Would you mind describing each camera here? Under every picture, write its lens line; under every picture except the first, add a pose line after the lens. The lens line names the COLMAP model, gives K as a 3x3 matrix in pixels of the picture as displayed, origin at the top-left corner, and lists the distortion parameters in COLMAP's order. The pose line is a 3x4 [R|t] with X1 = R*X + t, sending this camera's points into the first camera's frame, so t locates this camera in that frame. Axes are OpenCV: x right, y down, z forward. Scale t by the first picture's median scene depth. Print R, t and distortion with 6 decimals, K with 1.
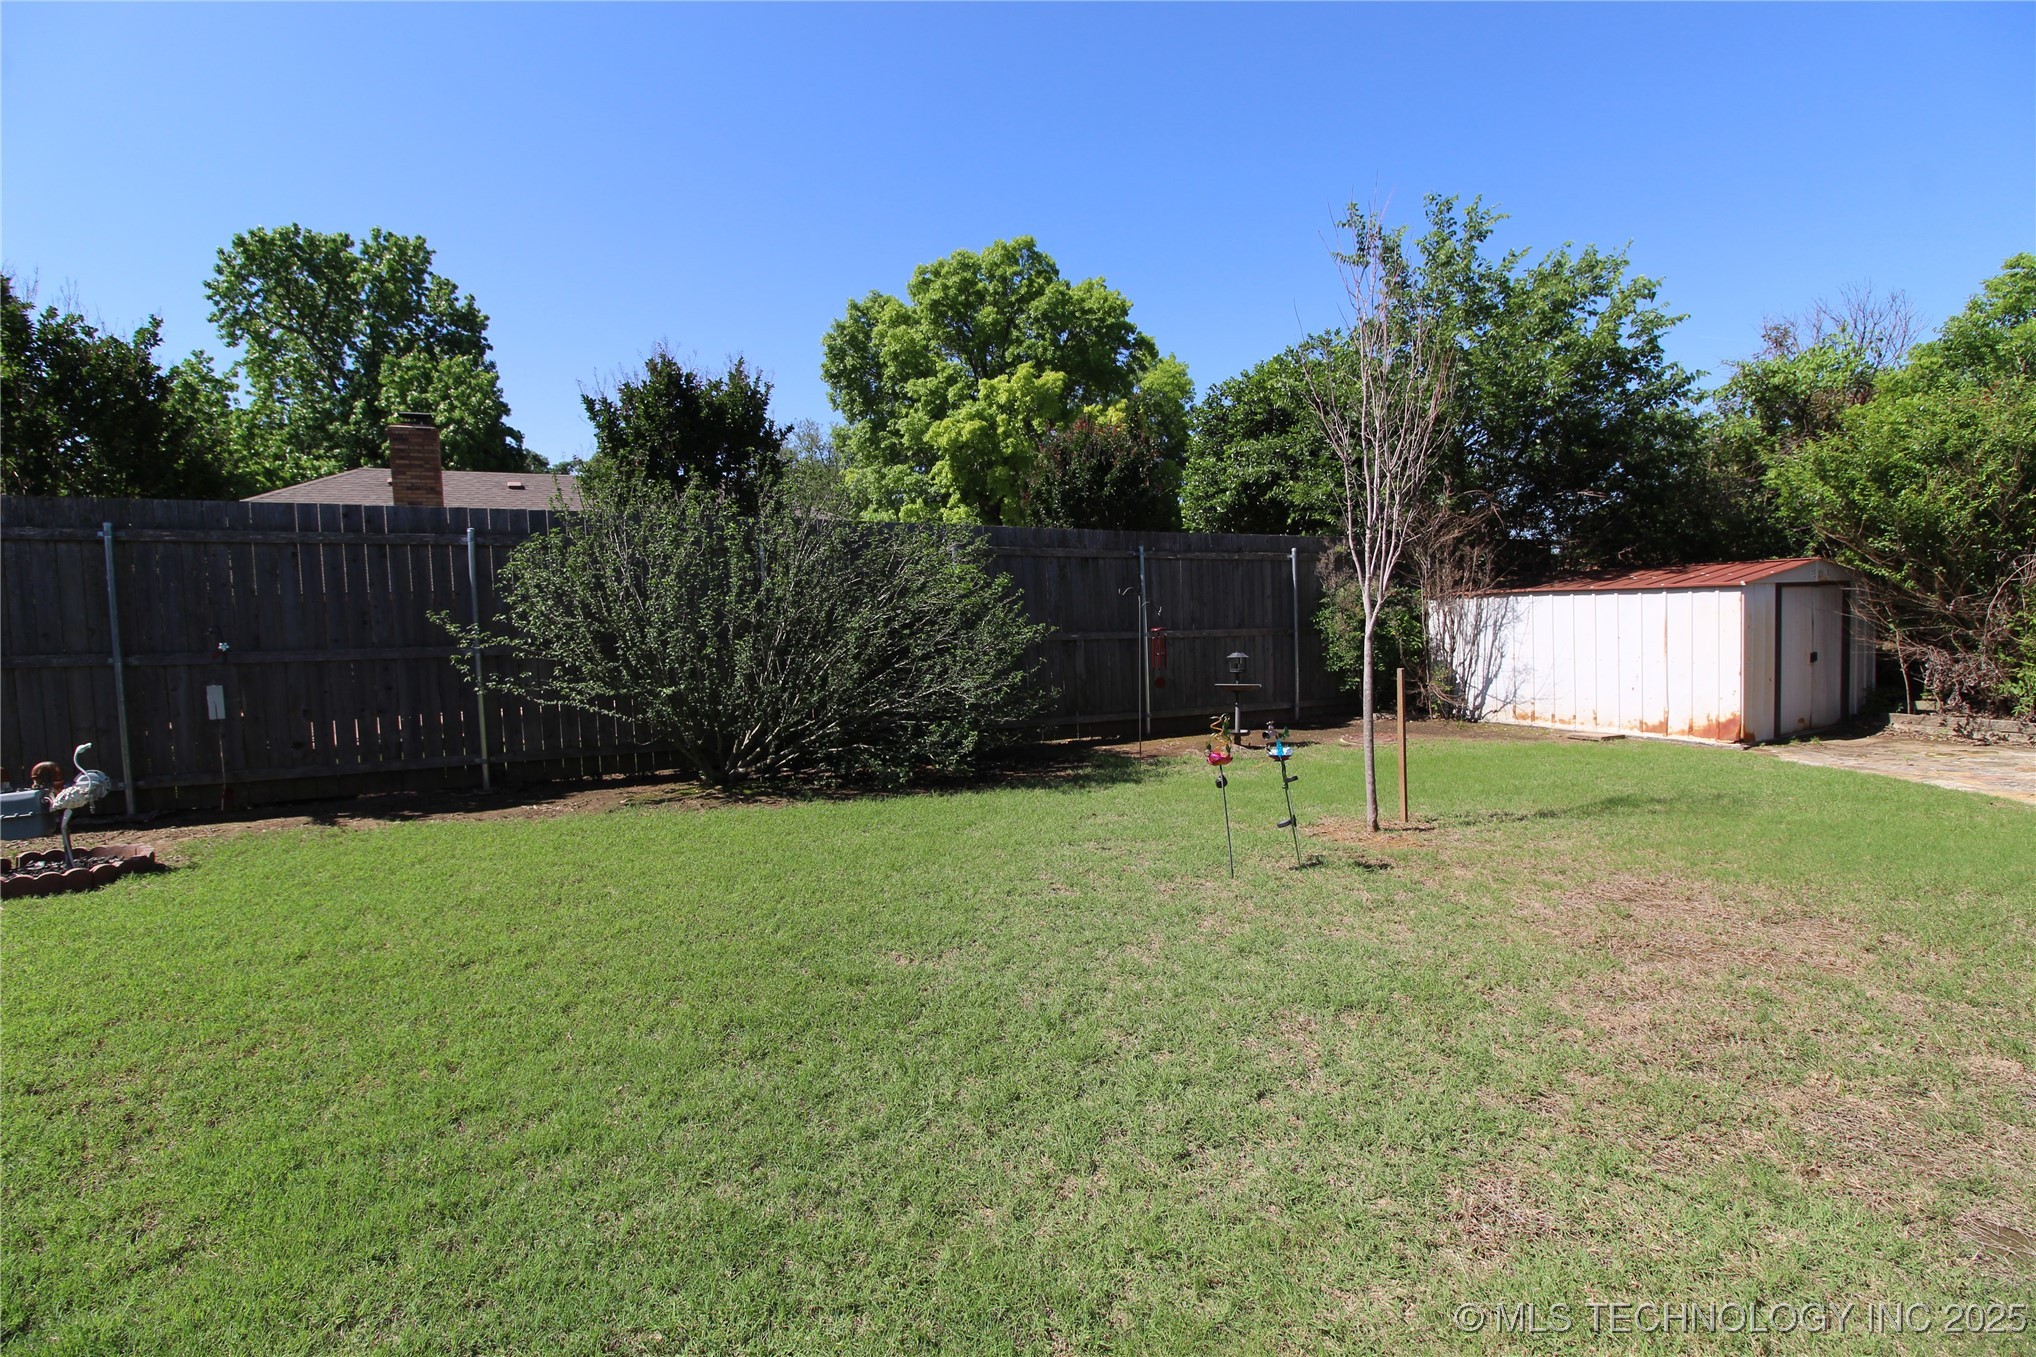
lens RADIAL K [[942.0, 0, 1014.7], [0, 942.0, 649.1], [0, 0, 1]] dist [0.000335, -0.011598]
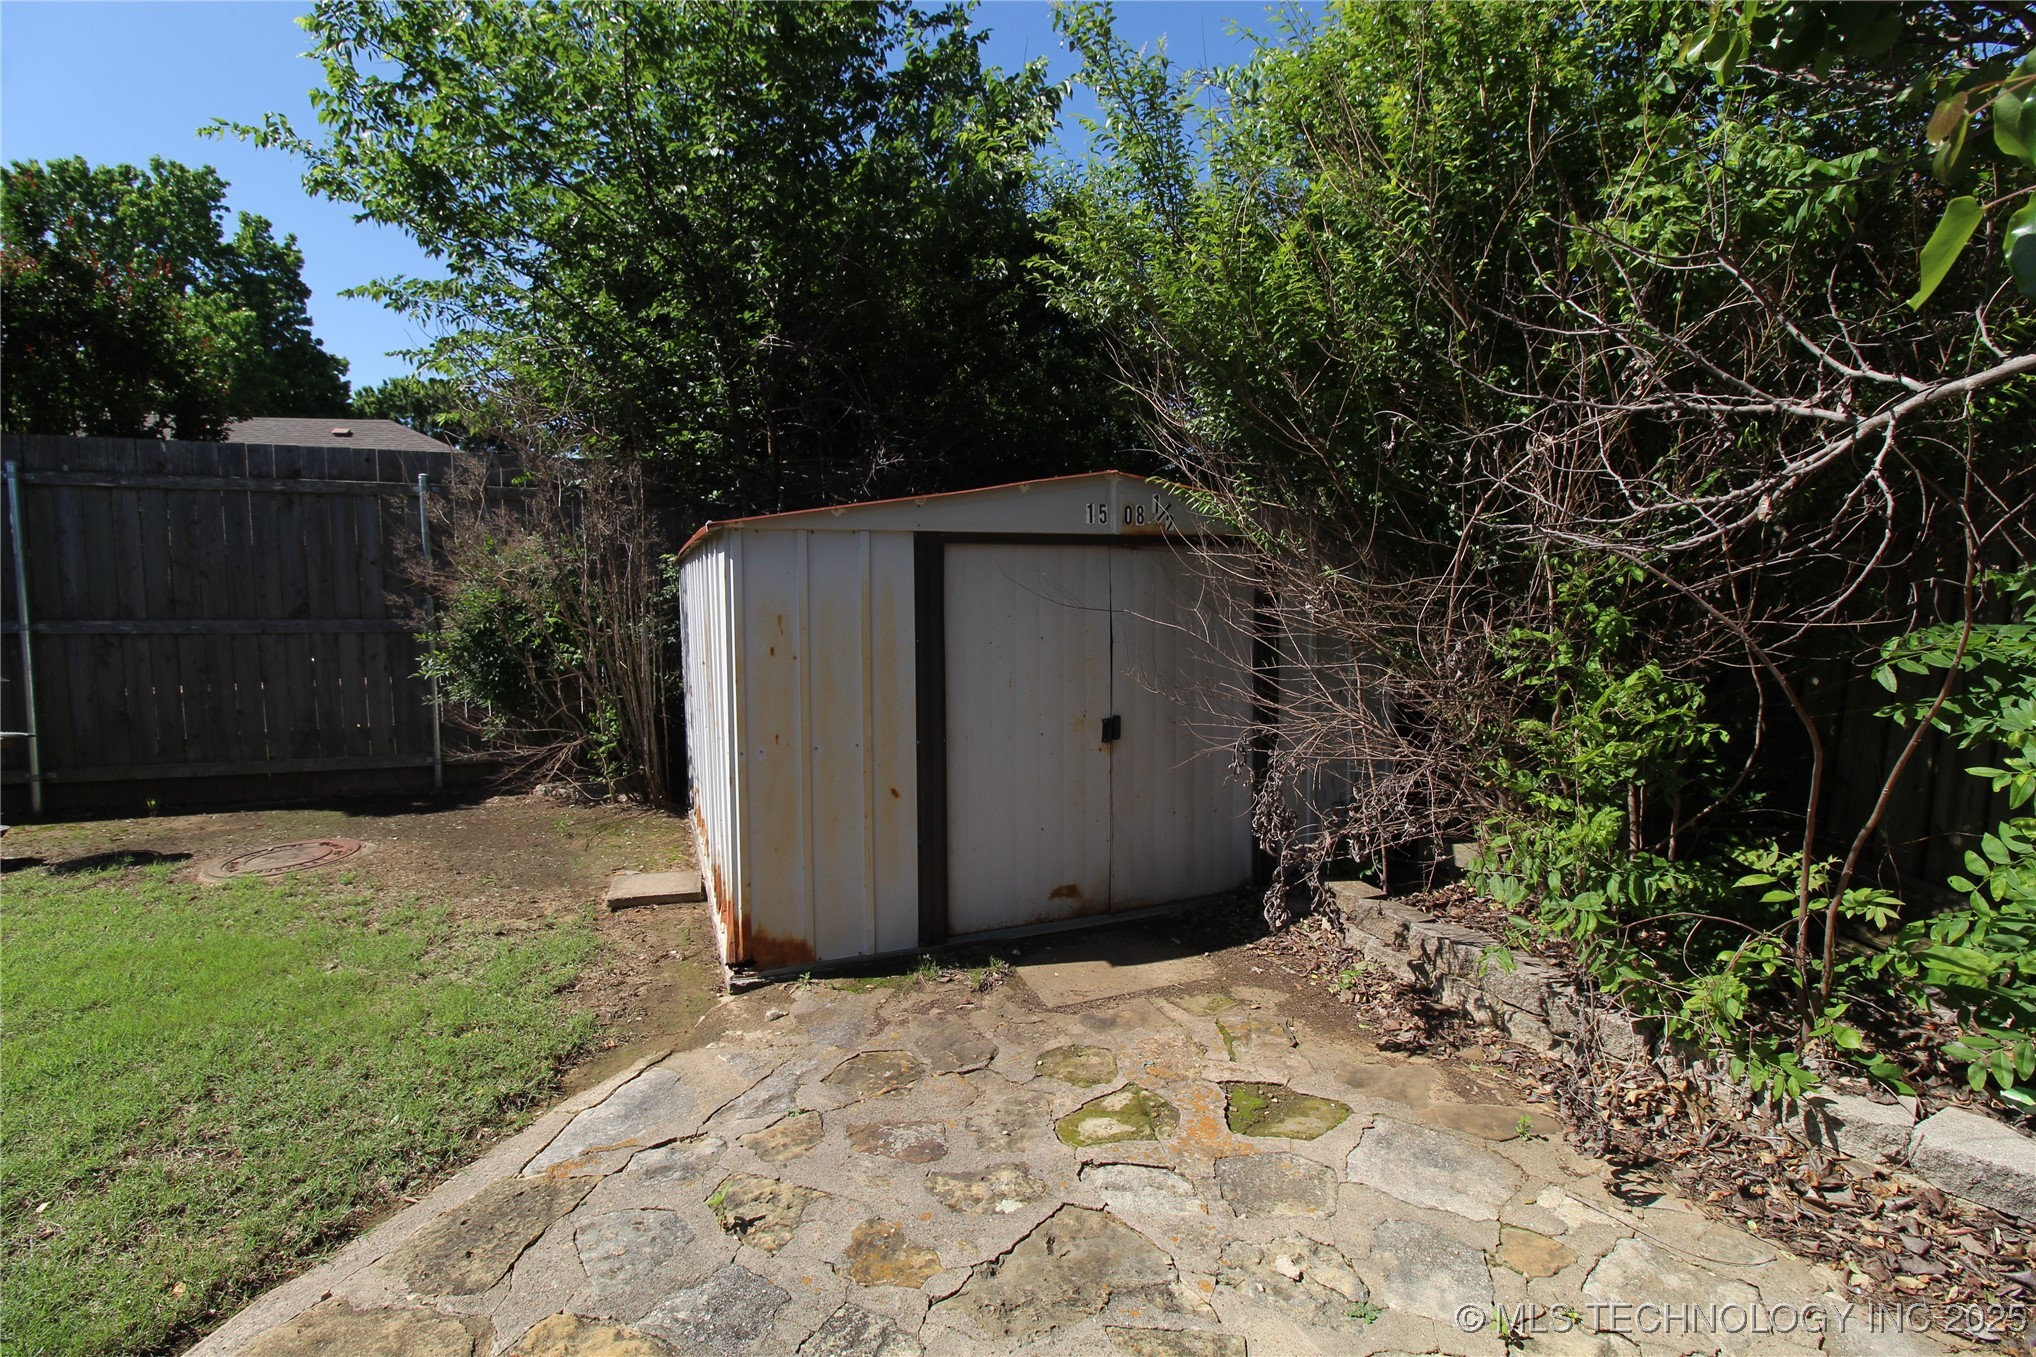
lens RADIAL K [[942.0, 0, 1014.7], [0, 942.0, 649.1], [0, 0, 1]] dist [0.000335, -0.011598]
pose [[0.996211, 0.030460, -0.081465, 0.238906], [-0.029727, 0.999506, 0.010192, -0.007849], [0.081735, -0.007732, 0.996624, 0.171676]]
